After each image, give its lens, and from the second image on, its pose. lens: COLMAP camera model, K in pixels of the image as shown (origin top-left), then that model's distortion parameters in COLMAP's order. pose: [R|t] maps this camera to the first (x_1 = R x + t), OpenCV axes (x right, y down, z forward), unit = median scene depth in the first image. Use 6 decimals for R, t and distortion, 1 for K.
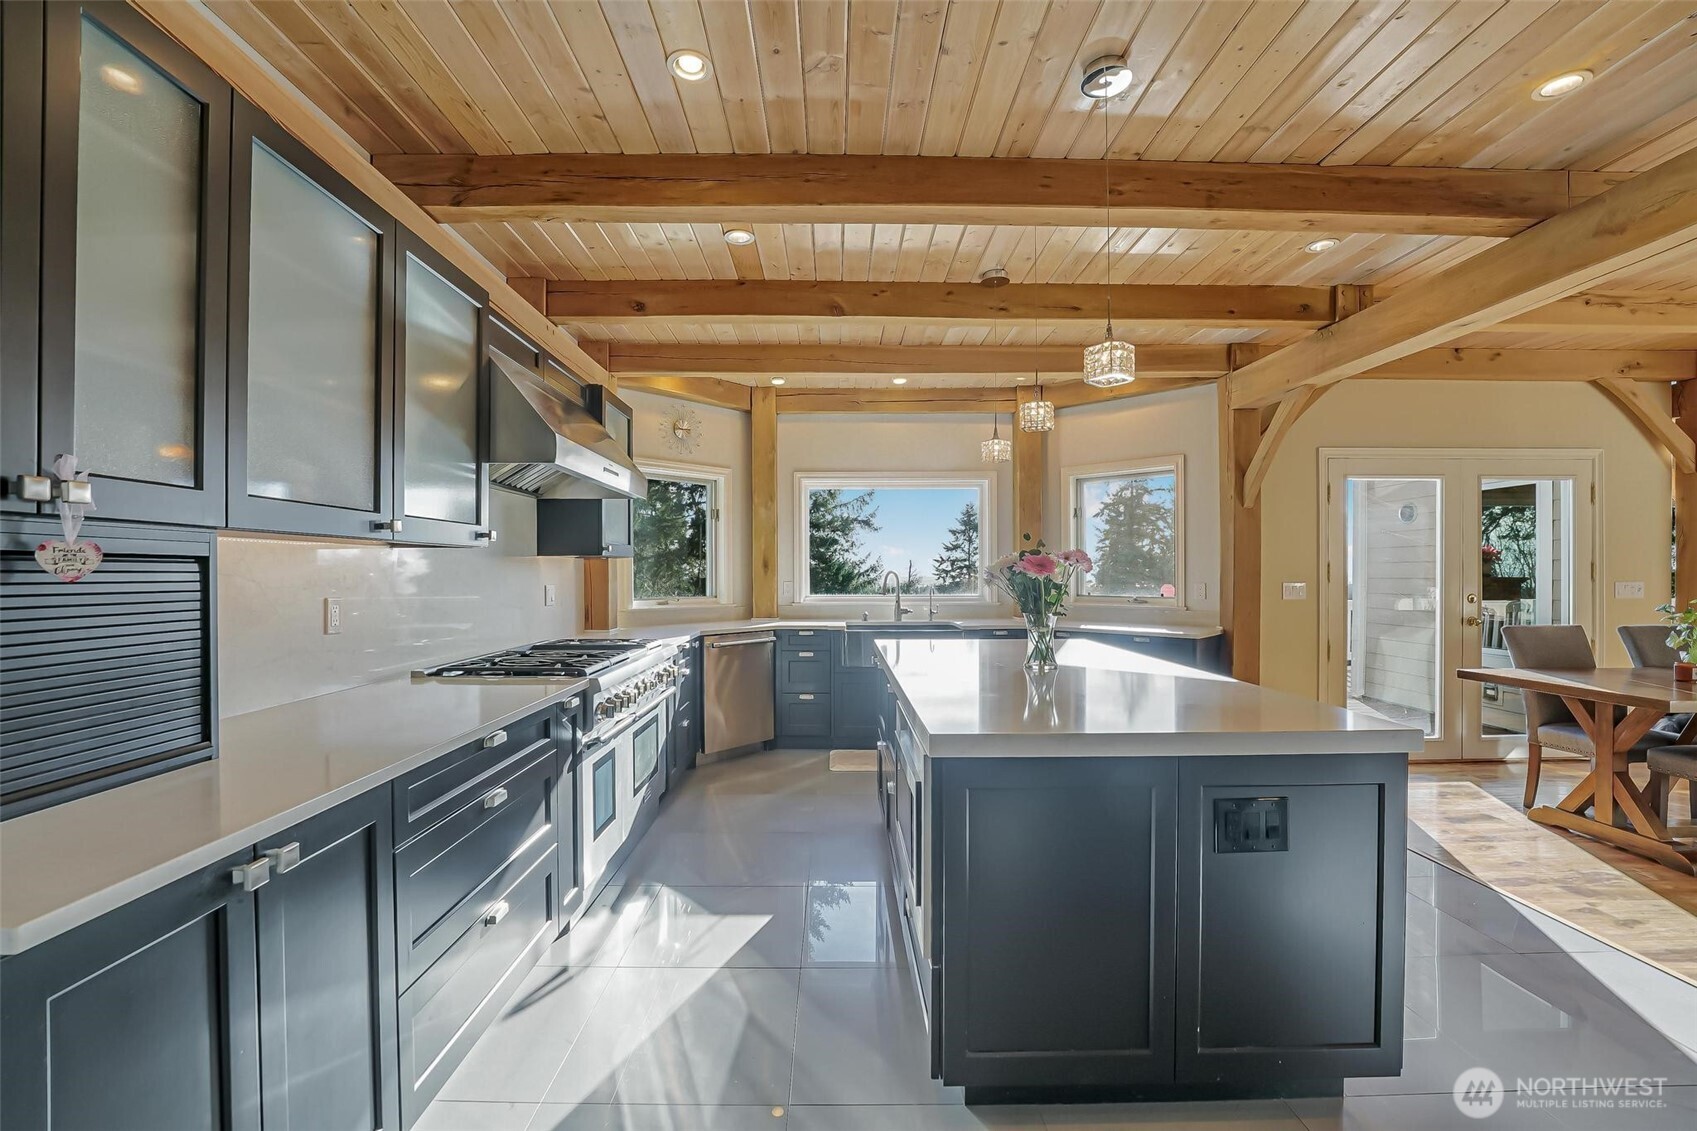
lens RADIAL K [[710.1, 0, 862.4], [0, 710.1, 573.4], [0, 0, 1]] dist [-0.024274, 0.003258]
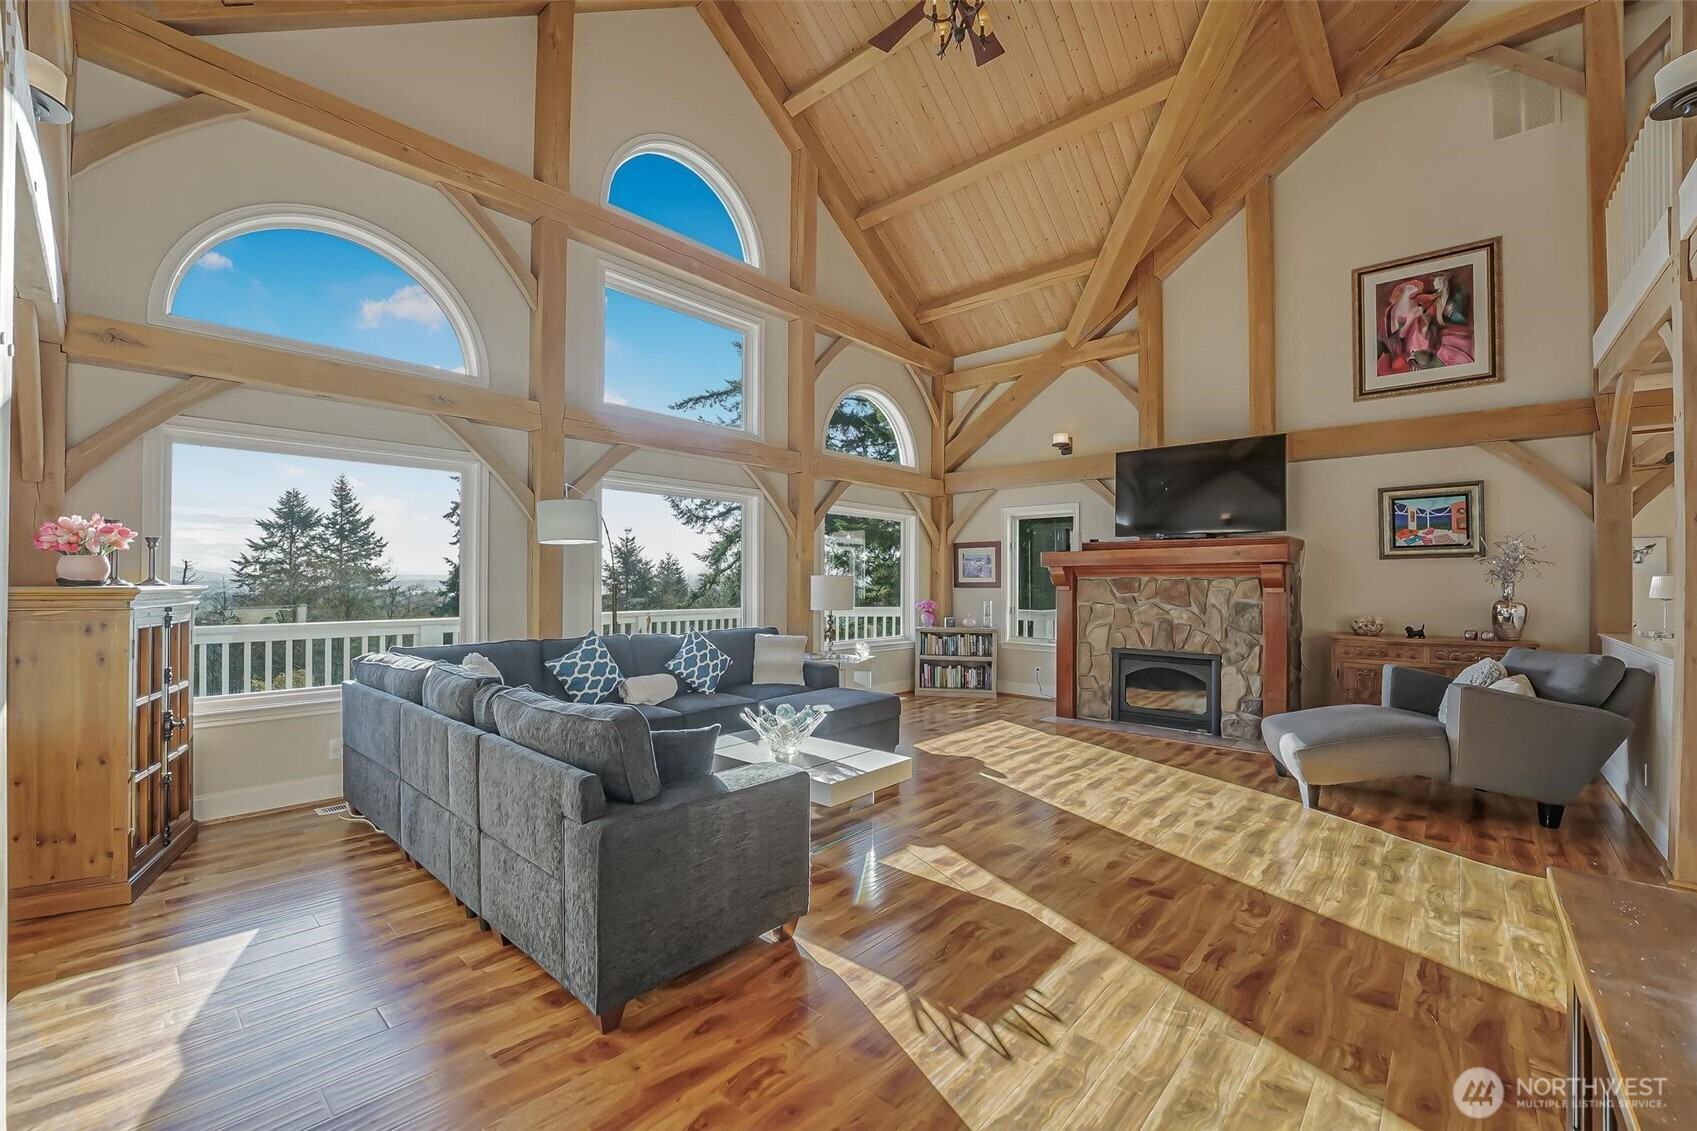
lens RADIAL K [[710.1, 0, 882.2], [0, 710.1, 575.5], [0, 0, 1]] dist [-0.024274, 0.003258]
pose [[0.663056, 0.010374, 0.748498, 1.207031], [-0.004789, 0.999942, -0.009617, -0.002299], [-0.748554, 0.002792, 0.663068, 0.430730]]
